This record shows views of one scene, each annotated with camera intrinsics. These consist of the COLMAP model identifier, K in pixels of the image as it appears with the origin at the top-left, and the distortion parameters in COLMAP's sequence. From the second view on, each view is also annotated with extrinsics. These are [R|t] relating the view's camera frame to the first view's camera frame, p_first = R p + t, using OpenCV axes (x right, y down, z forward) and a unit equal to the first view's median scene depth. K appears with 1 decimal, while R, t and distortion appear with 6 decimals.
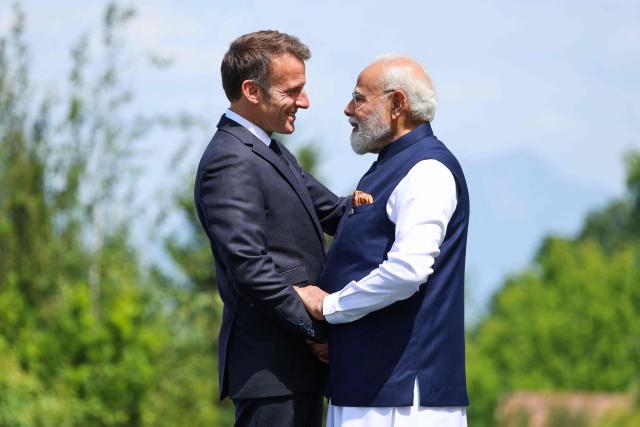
lens RADIAL K [[509.2, 0, 352.2], [0, 509.2, 215.3], [0, 0, 1]] dist [0.003502, 0.003161]
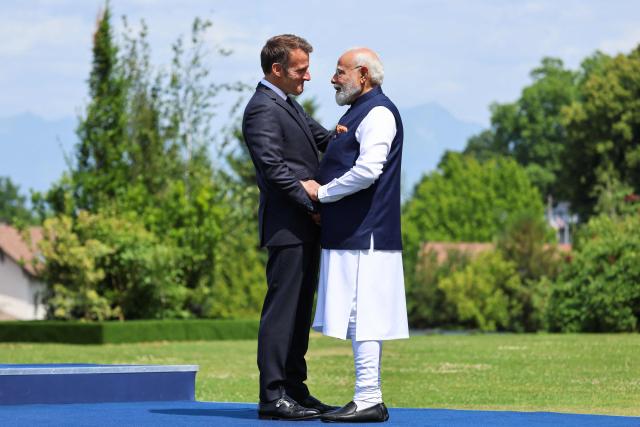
lens RADIAL K [[509.2, 0, 352.2], [0, 509.2, 215.3], [0, 0, 1]] dist [0.003502, 0.003161]
pose [[0.998261, -0.009837, 0.058131, -0.045194], [-0.001484, 0.981478, 0.191567, -0.080718], [-0.058939, -0.191320, 0.979757, -0.736568]]
